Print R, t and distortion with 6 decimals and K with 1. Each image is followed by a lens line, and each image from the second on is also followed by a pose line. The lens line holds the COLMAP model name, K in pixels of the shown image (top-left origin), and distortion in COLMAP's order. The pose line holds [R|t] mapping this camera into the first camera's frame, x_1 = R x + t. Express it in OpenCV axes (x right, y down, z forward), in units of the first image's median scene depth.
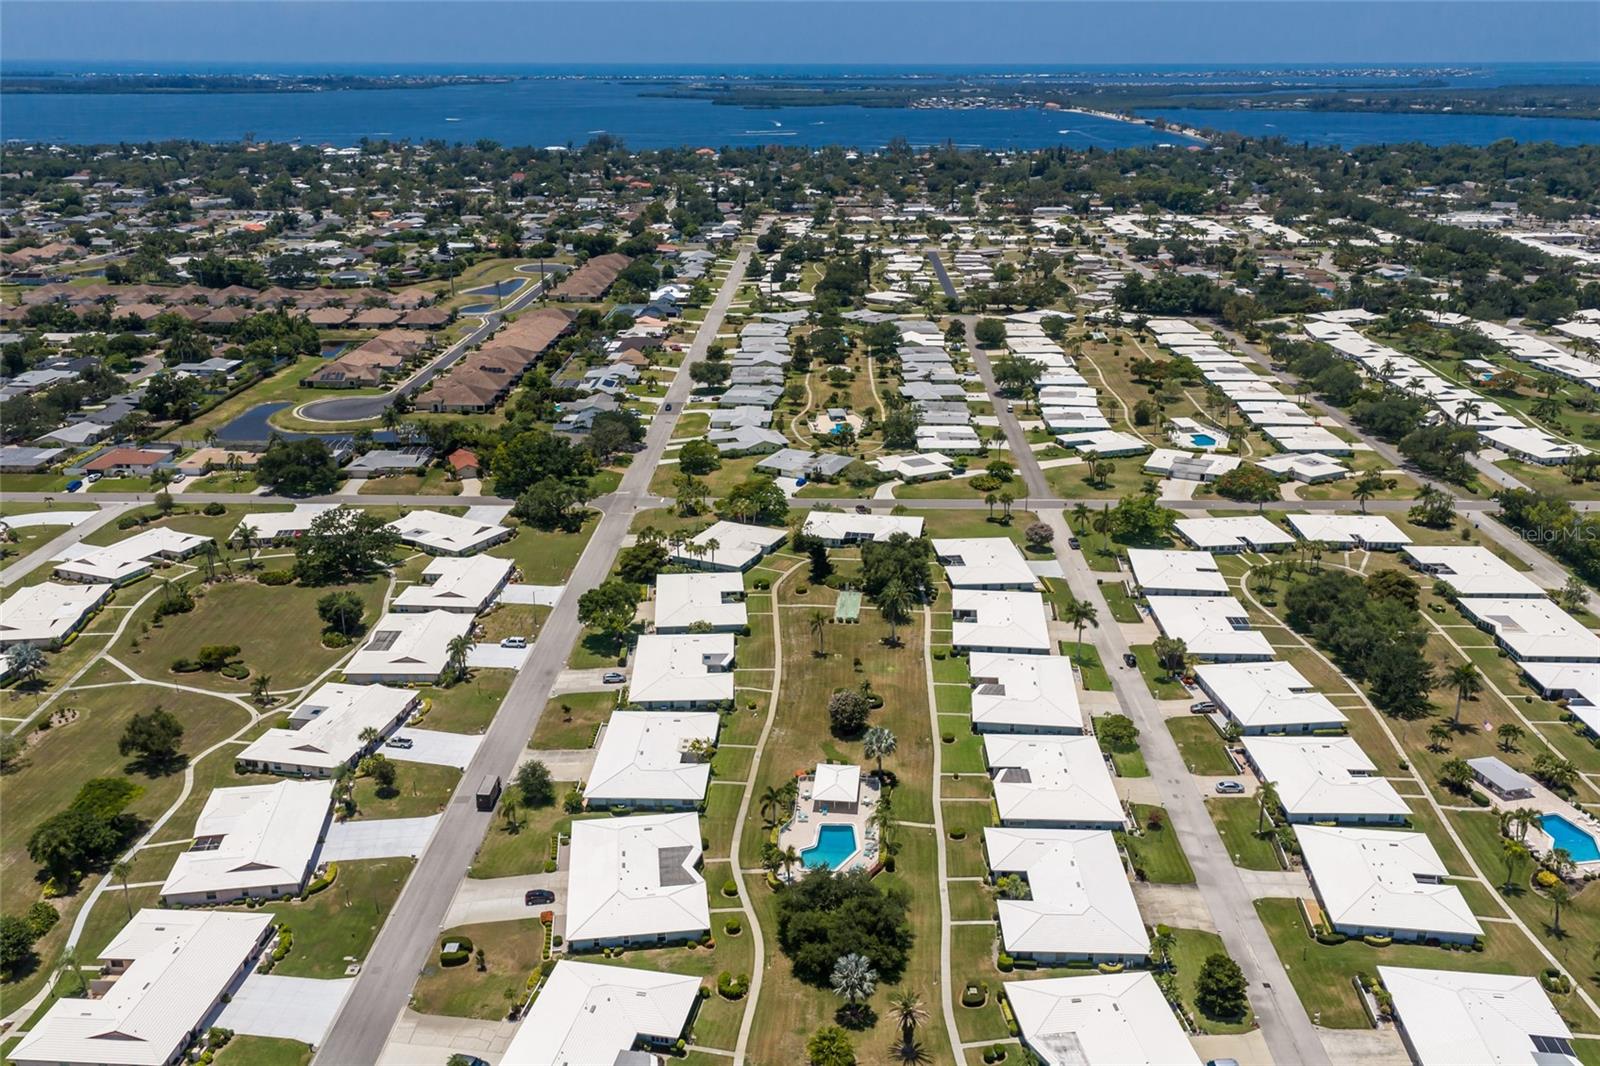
lens RADIAL K [[1399.2, 0, 800.0], [0, 1399.2, 533.0], [0, 0, 1]] dist [0.046959, -0.015966]
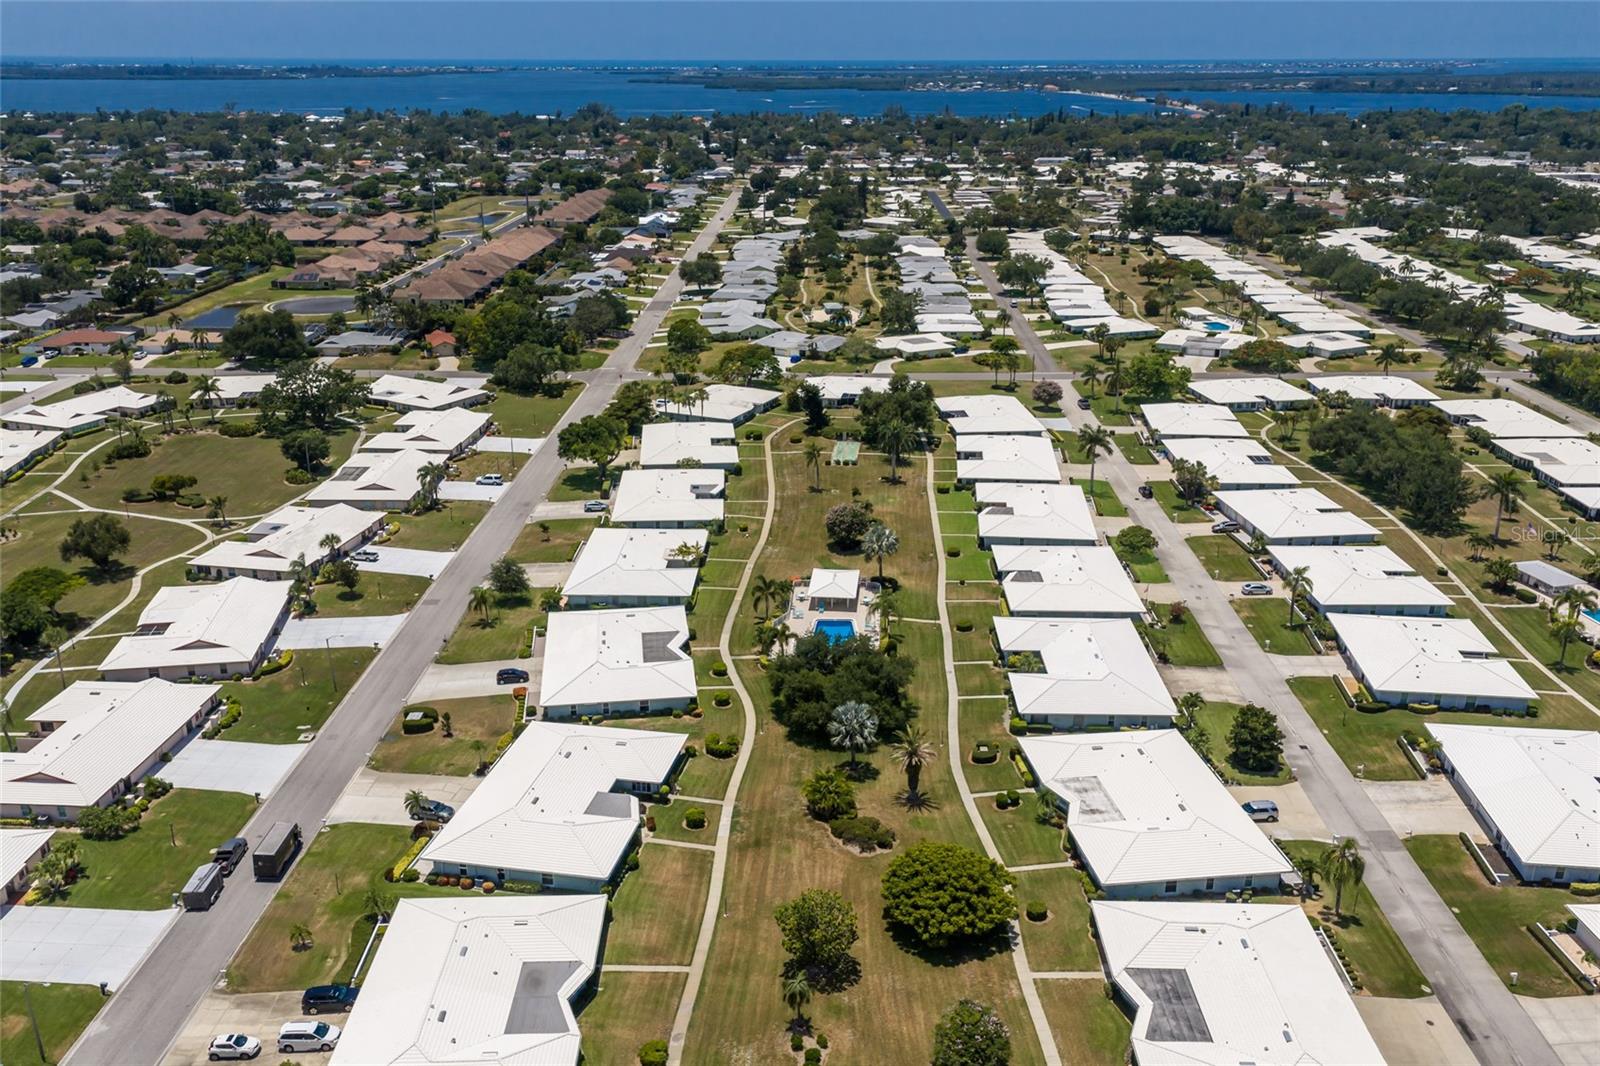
lens RADIAL K [[1421.7, 0, 800.0], [0, 1421.7, 533.0], [0, 0, 1]] dist [0.045535, -0.011955]
pose [[0.999991, -0.002702, 0.003218, 0.000433], [0.002728, 0.999964, -0.008075, 0.115324], [-0.003196, 0.008083, 0.999962, 0.043195]]
